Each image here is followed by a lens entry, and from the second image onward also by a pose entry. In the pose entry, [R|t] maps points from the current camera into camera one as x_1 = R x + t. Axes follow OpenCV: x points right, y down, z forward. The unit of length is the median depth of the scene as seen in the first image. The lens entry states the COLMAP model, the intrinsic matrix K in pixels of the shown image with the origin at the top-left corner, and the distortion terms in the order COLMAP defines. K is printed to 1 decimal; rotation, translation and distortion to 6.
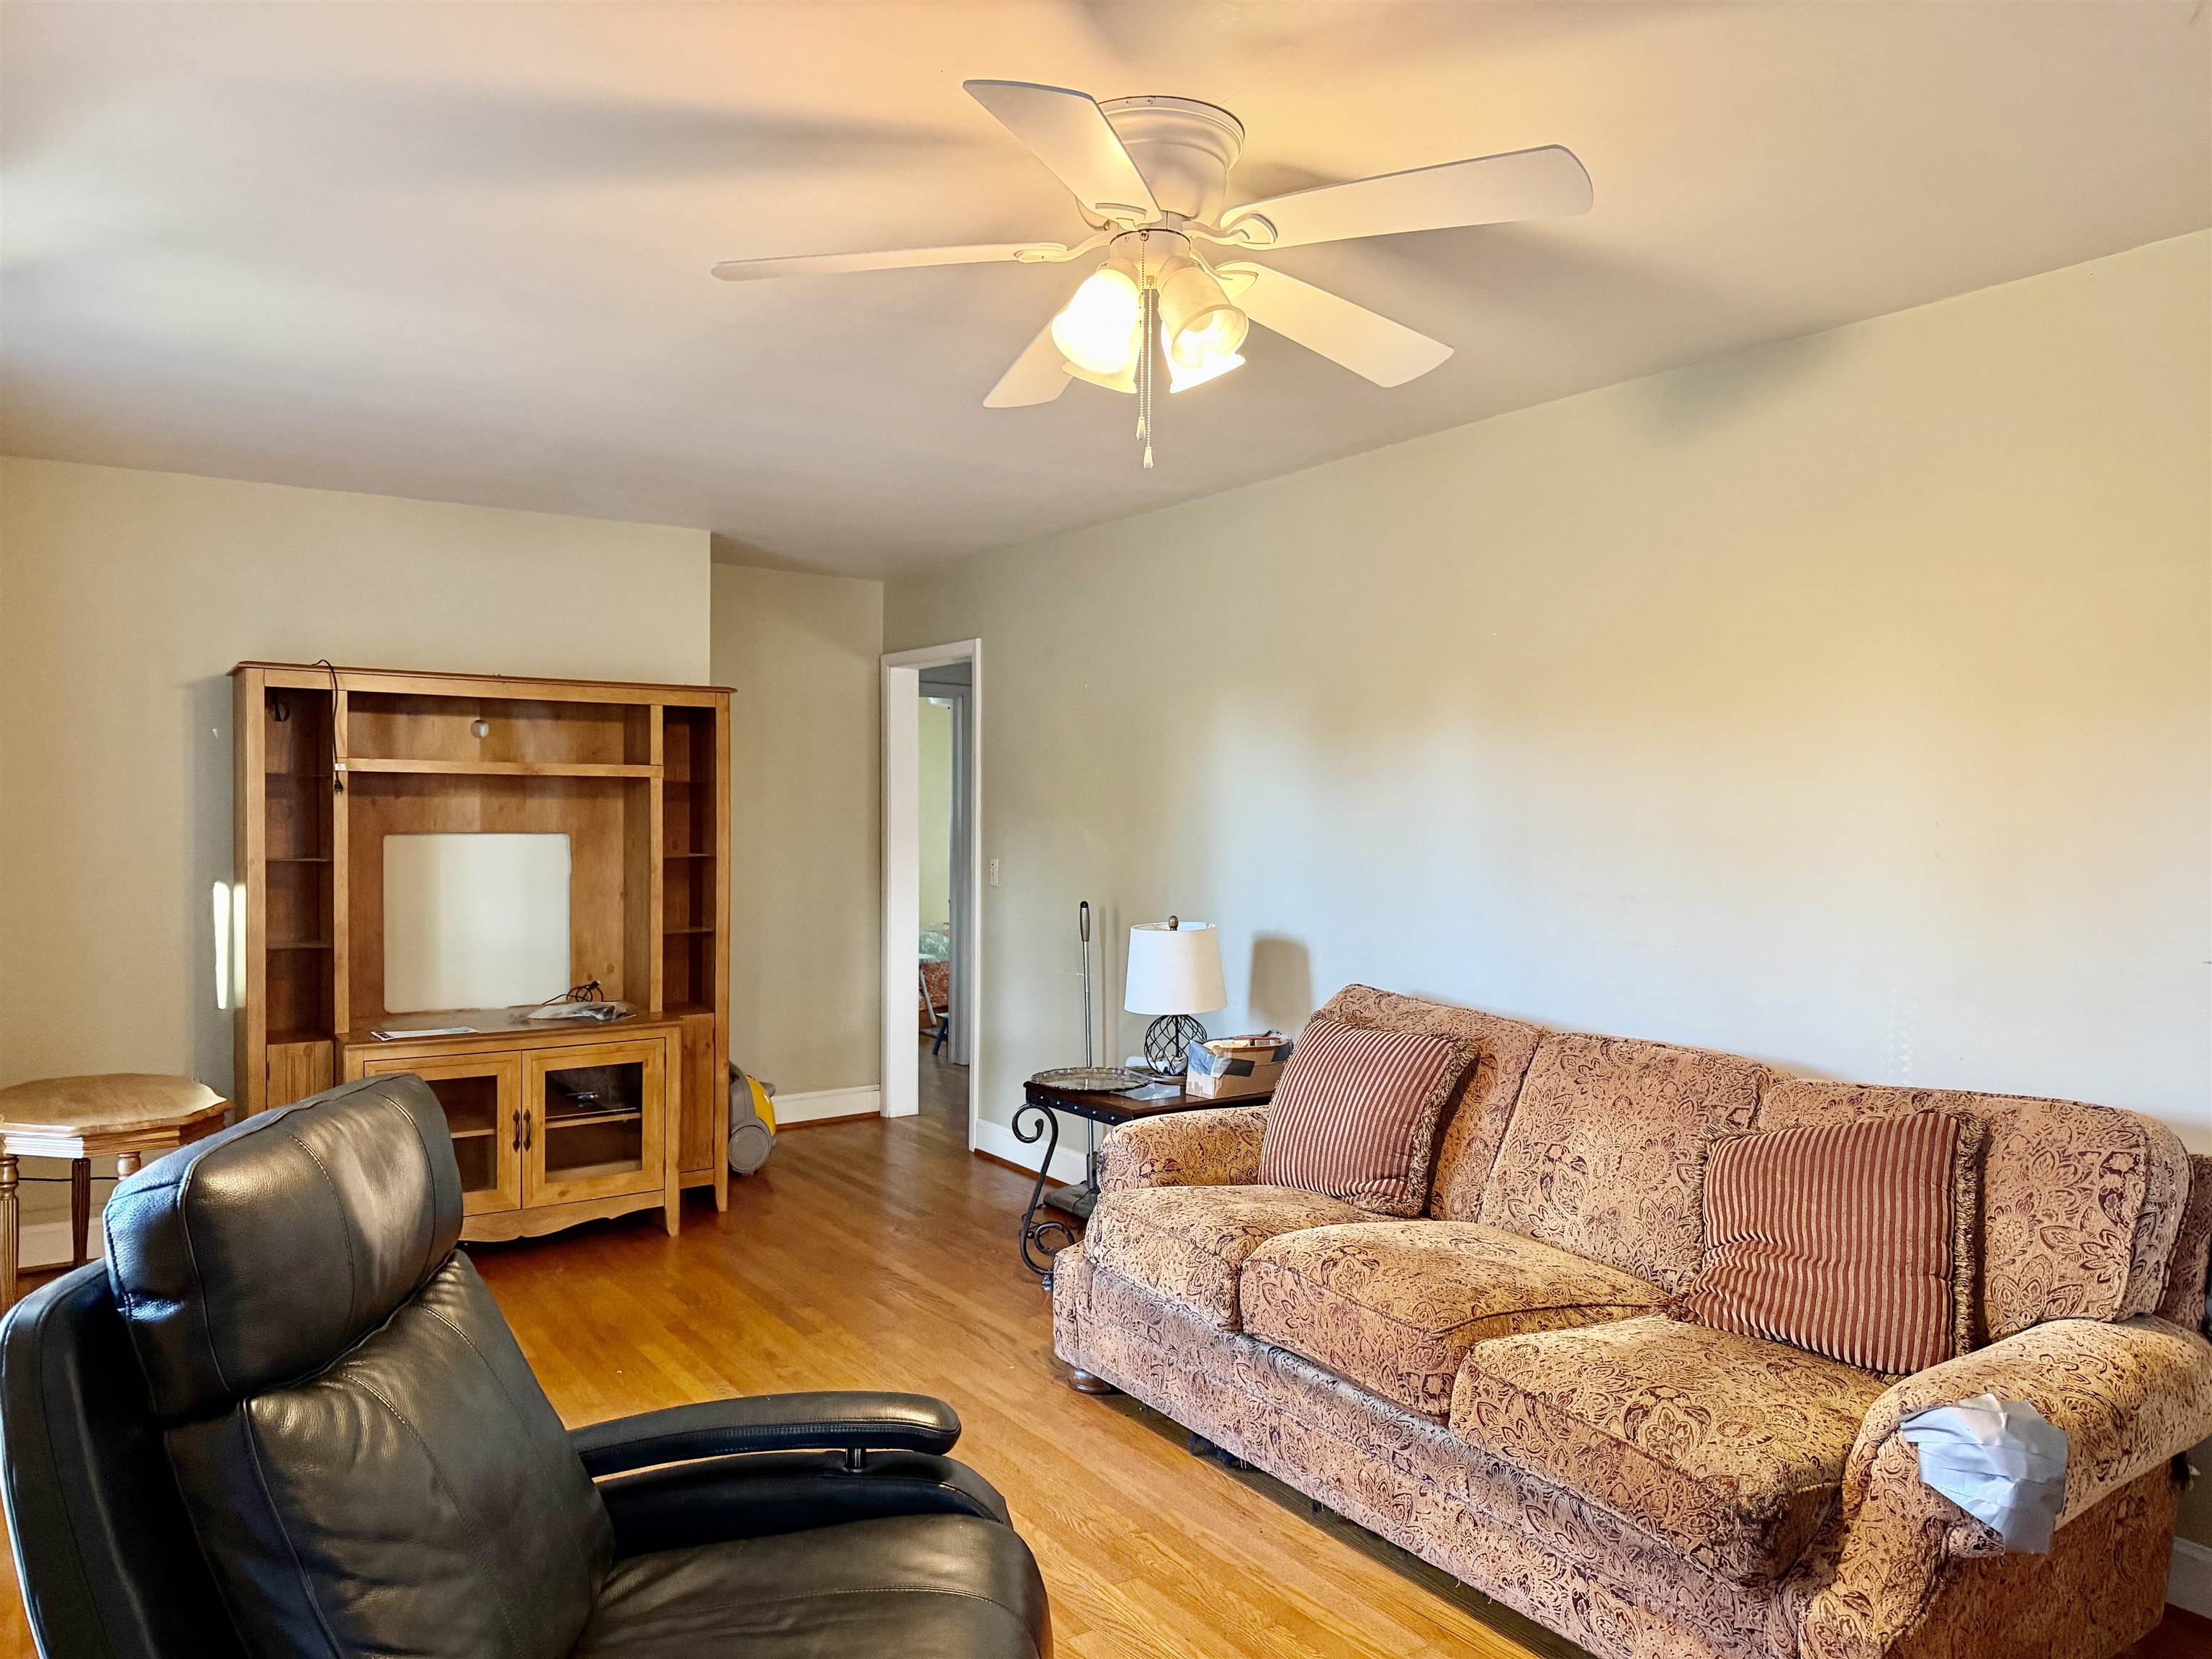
lens RADIAL K [[1557.8, 0, 1106.0], [0, 1557.8, 829.5], [0, 0, 1]] dist [0.138247, -0.180575]
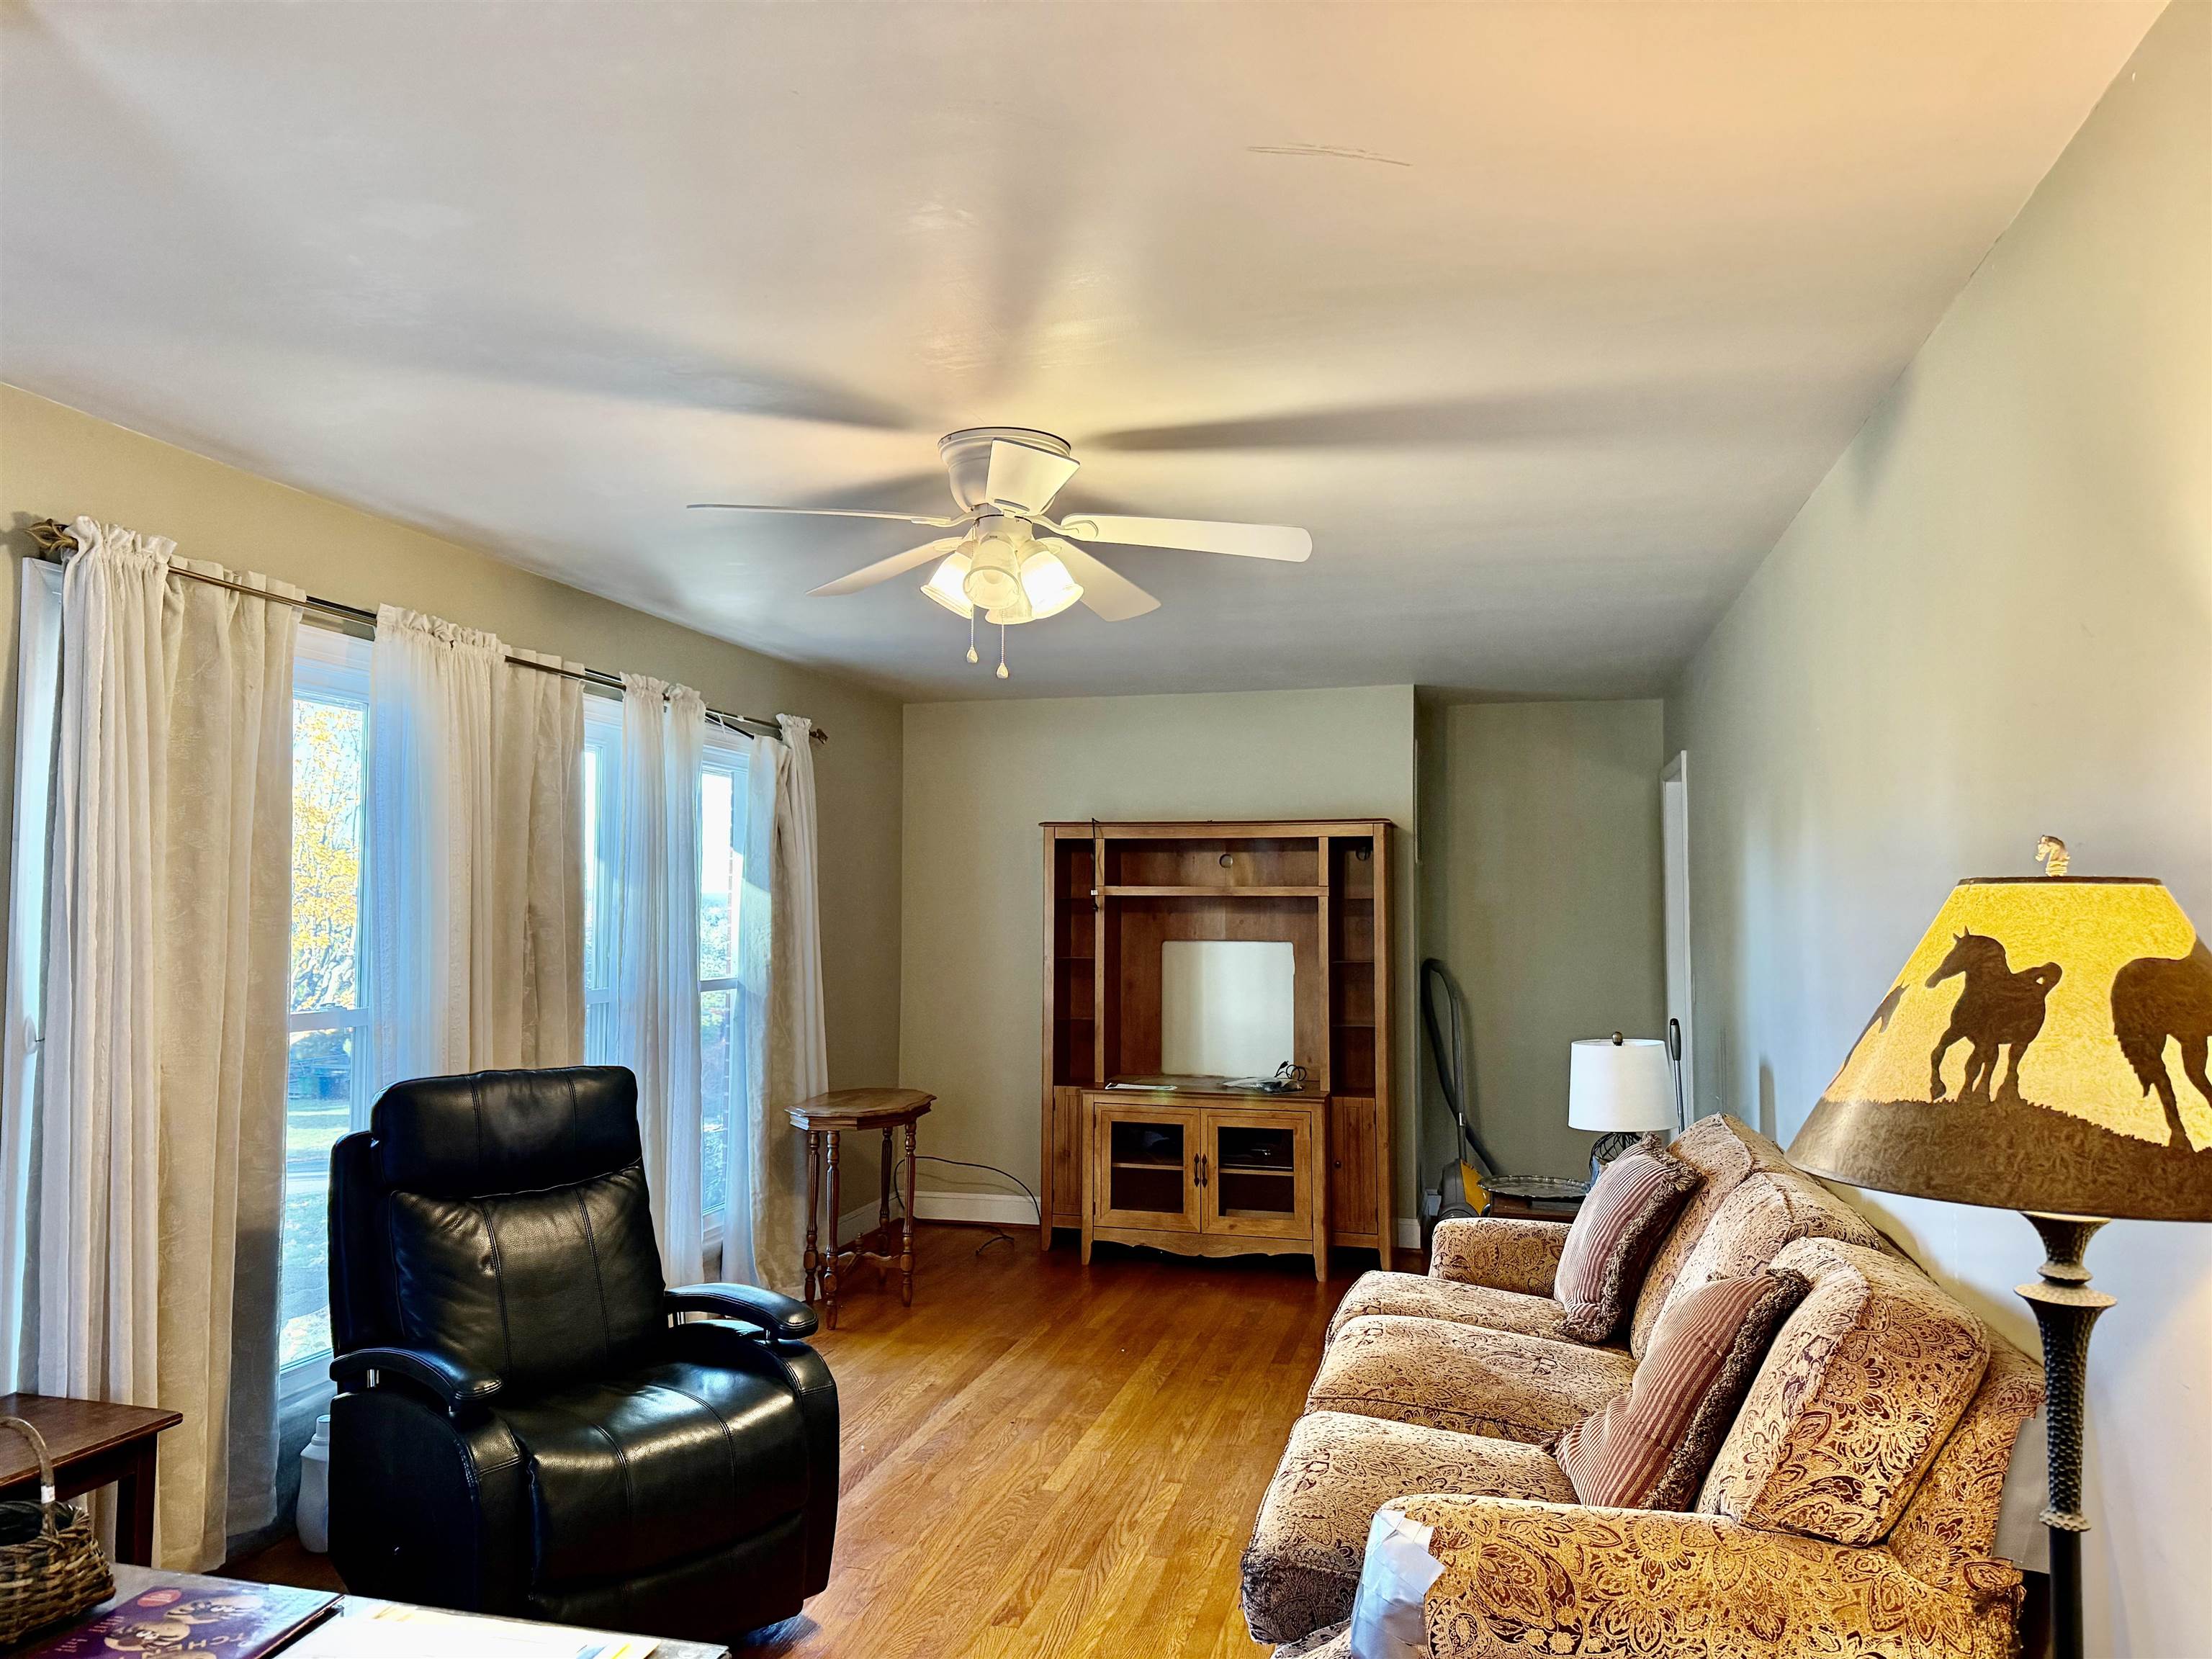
lens RADIAL K [[1557.8, 0, 1106.0], [0, 1557.8, 829.5], [0, 0, 1]] dist [0.138247, -0.180575]
pose [[0.654867, -0.047315, -0.754261, 0.544356], [-0.007628, 0.997574, -0.069201, 0.000446], [0.755705, 0.051071, 0.652917, 0.087296]]
